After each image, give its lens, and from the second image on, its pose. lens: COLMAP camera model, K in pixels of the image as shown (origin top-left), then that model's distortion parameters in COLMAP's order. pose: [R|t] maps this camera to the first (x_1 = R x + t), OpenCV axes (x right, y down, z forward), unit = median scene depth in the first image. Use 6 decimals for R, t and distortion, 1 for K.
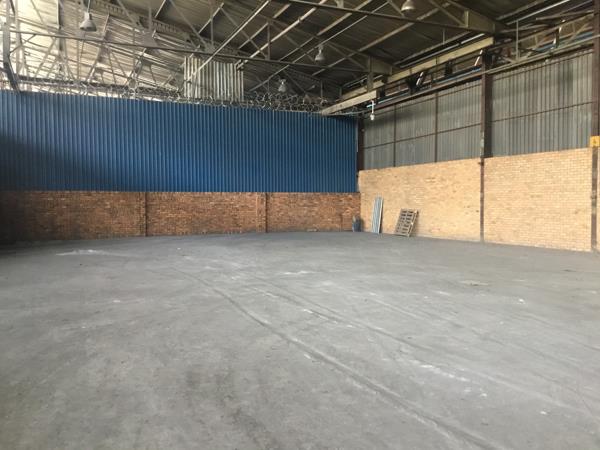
lens RADIAL K [[516.4, 0, 300.2], [0, 516.4, 223.8], [0, 0, 1]] dist [0.046198, -0.124475]
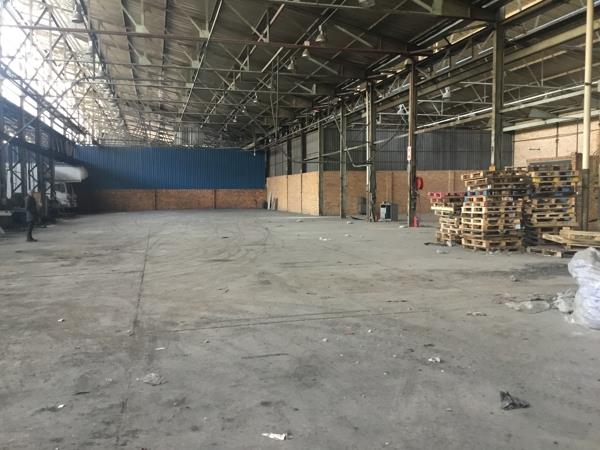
lens RADIAL K [[516.4, 0, 299.7], [0, 516.4, 226.2], [0, 0, 1]] dist [0.046198, -0.124475]
pose [[0.988747, 0.004063, -0.149541, 0.578678], [-0.001391, 0.999838, 0.017970, 0.048479], [0.149590, -0.017559, 0.988592, -0.981172]]
